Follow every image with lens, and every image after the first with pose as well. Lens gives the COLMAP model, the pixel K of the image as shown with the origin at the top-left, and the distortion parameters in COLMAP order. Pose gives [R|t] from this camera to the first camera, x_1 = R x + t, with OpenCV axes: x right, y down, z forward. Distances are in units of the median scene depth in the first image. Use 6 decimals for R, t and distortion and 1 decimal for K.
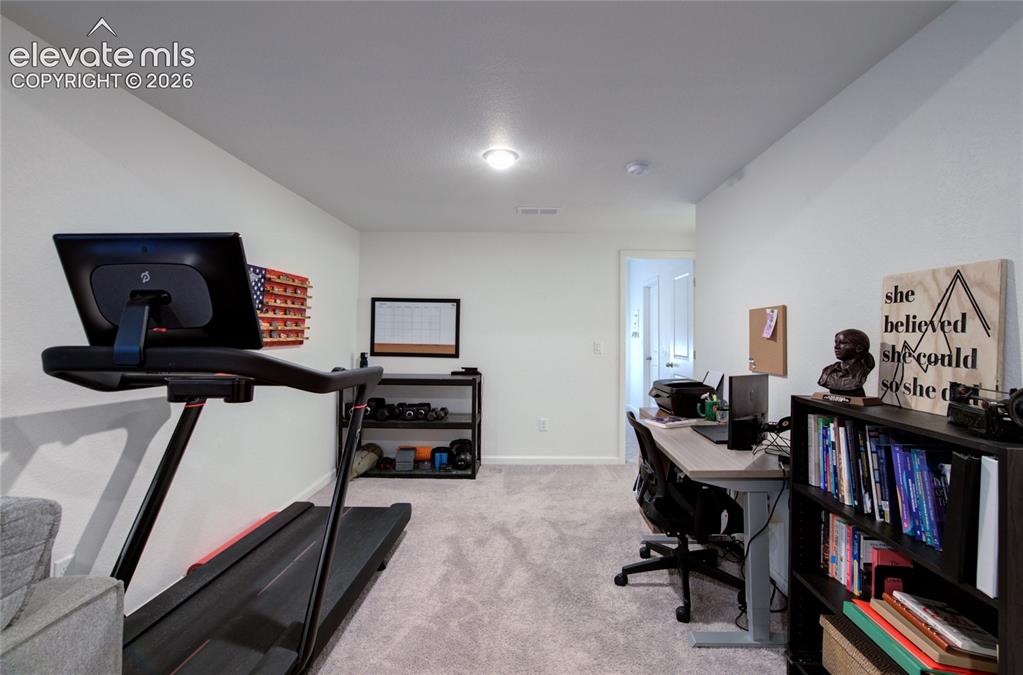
lens RADIAL K [[460.6, 0, 528.4], [0, 460.6, 323.1], [0, 0, 1]] dist [-0.001151, -0.000243]
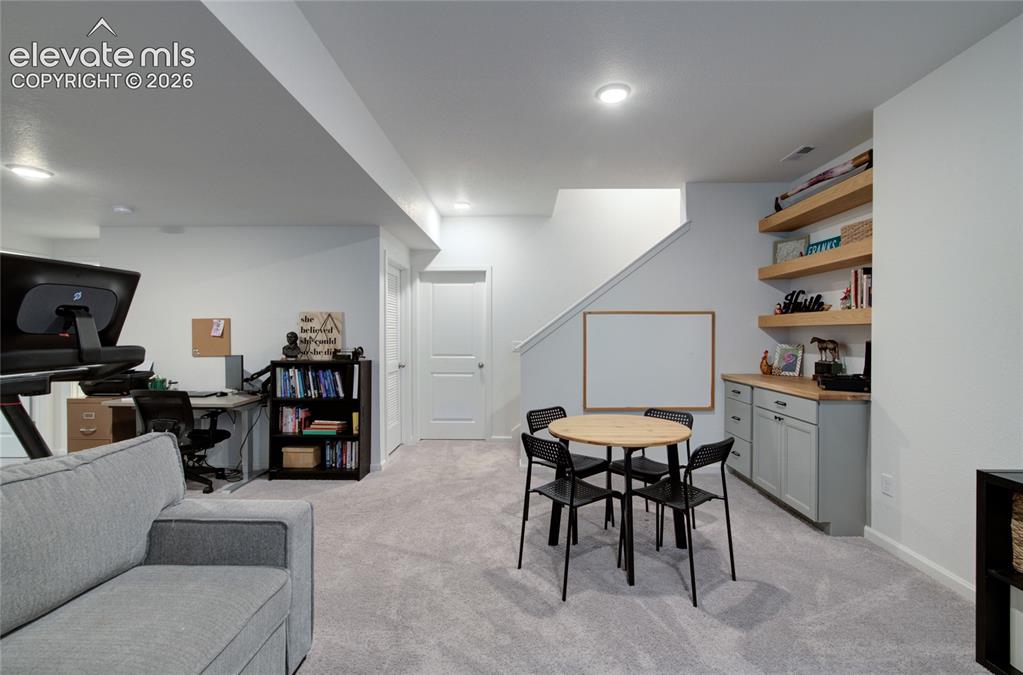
lens RADIAL K [[441.8, 0, 509.9], [0, 441.8, 334.1], [0, 0, 1]] dist [0.001112, 0.000192]
pose [[0.025794, -0.007881, 0.999636, -1.859990], [-0.024249, 0.999670, 0.008507, -0.025337], [-0.999373, -0.024460, 0.025594, -0.283305]]
